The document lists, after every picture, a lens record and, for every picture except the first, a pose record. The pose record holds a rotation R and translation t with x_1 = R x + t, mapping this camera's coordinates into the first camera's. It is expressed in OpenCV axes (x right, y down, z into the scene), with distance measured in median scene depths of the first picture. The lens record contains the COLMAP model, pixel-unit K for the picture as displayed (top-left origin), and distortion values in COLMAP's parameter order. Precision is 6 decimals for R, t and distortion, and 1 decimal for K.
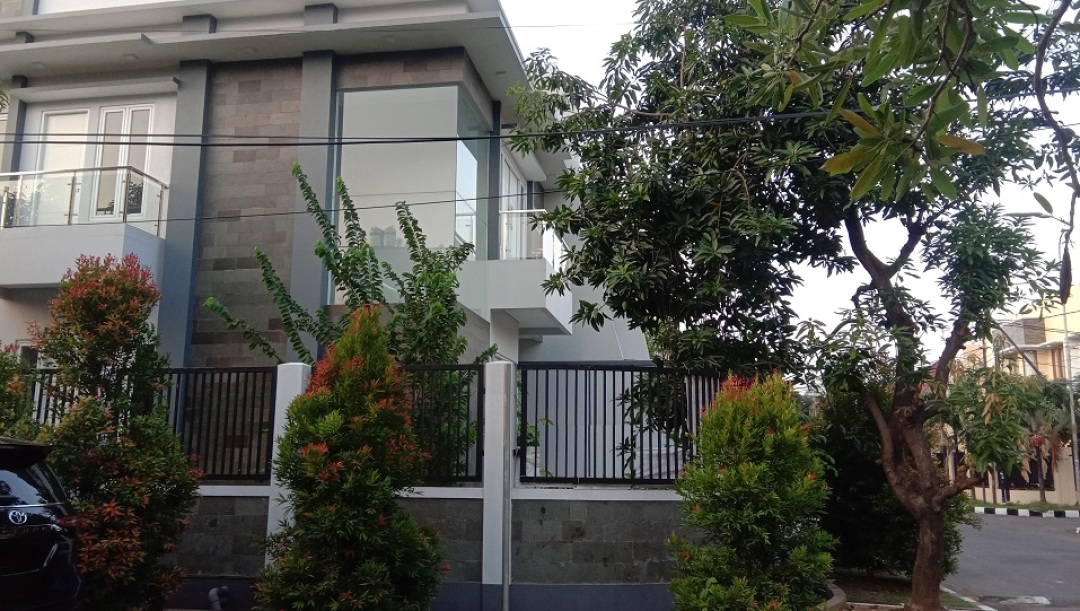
lens RADIAL K [[858.7, 0, 540.0], [0, 858.7, 305.5], [0, 0, 1]] dist [0.138783, -0.224608]
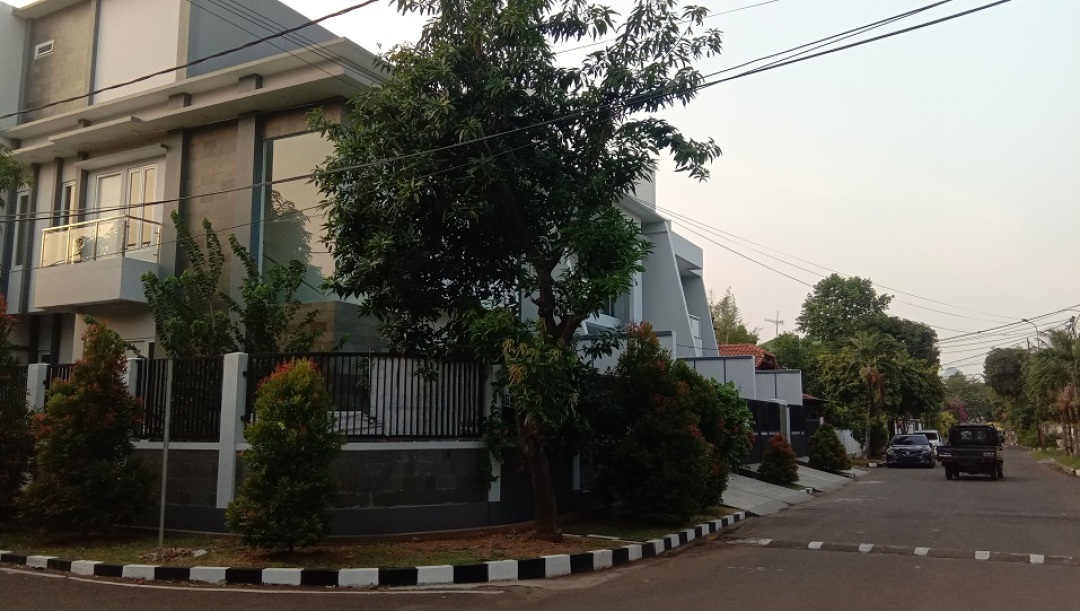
lens RADIAL K [[858.7, 0, 540.0], [0, 858.7, 305.5], [0, 0, 1]] dist [0.138783, -0.224608]
pose [[0.950768, -0.053035, -0.305331, 0.529134], [0.062236, 0.997851, 0.020475, -0.003809], [0.303589, -0.038470, 0.952026, -0.113058]]
